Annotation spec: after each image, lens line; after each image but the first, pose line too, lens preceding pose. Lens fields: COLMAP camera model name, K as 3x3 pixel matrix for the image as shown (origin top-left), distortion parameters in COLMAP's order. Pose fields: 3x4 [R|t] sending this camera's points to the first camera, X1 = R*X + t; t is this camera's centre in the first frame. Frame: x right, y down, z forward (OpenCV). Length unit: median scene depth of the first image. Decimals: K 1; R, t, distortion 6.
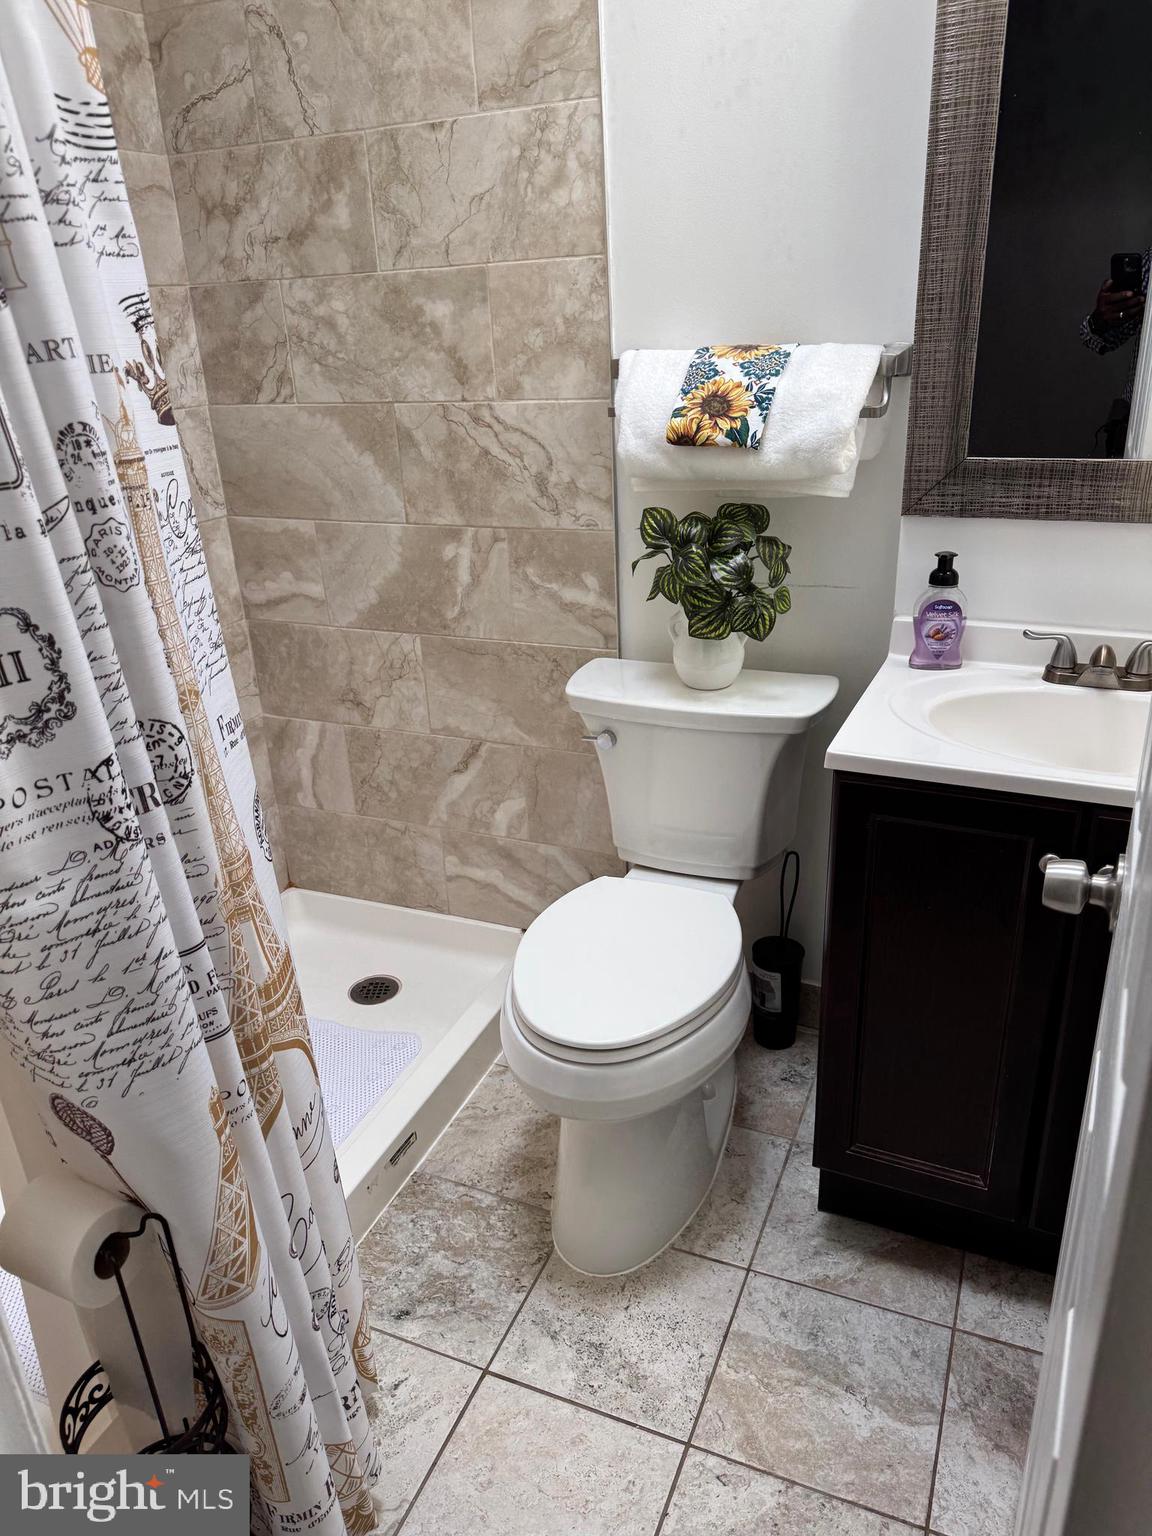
lens RADIAL K [[1105.3, 0, 576.5], [0, 1105.3, 789.0], [0, 0, 1]] dist [0.064645, -0.086851]
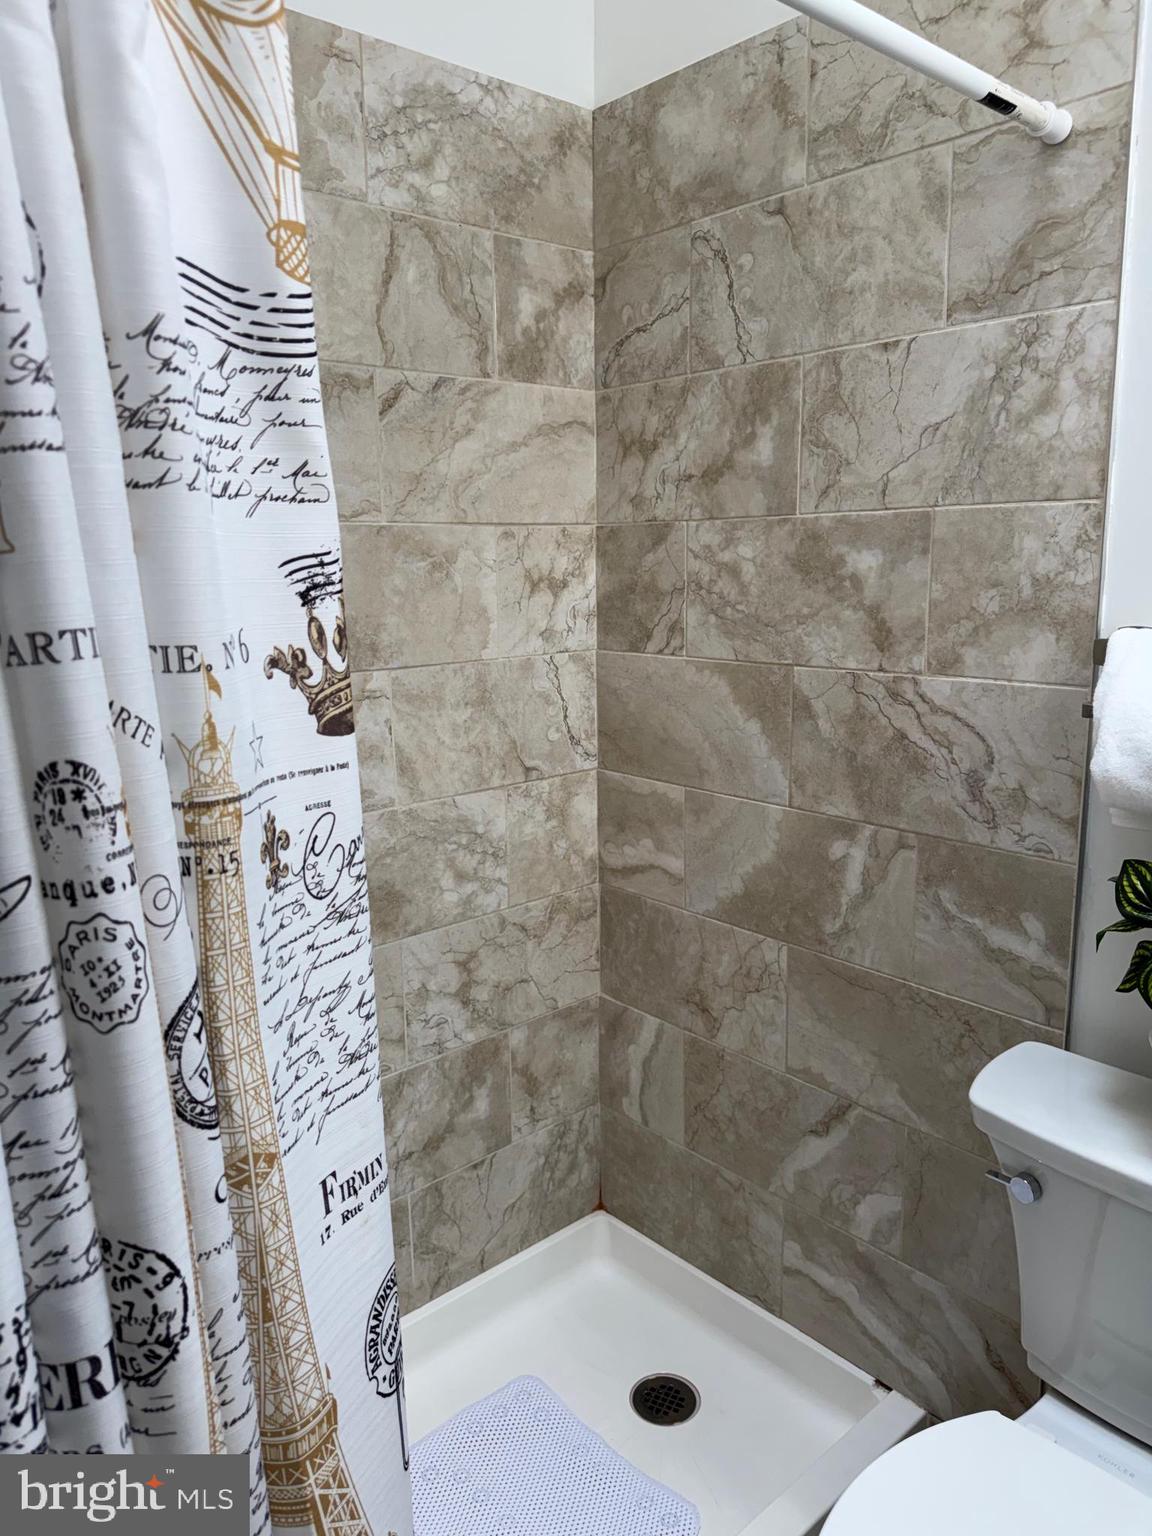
lens RADIAL K [[1105.3, 0, 574.9], [0, 1105.3, 763.4], [0, 0, 1]] dist [0.064645, -0.086851]
pose [[0.911479, 0.111191, -0.396033, 0.020093], [-0.188705, 0.968515, -0.162387, -0.140849], [0.365508, 0.222746, 0.903764, 0.279659]]
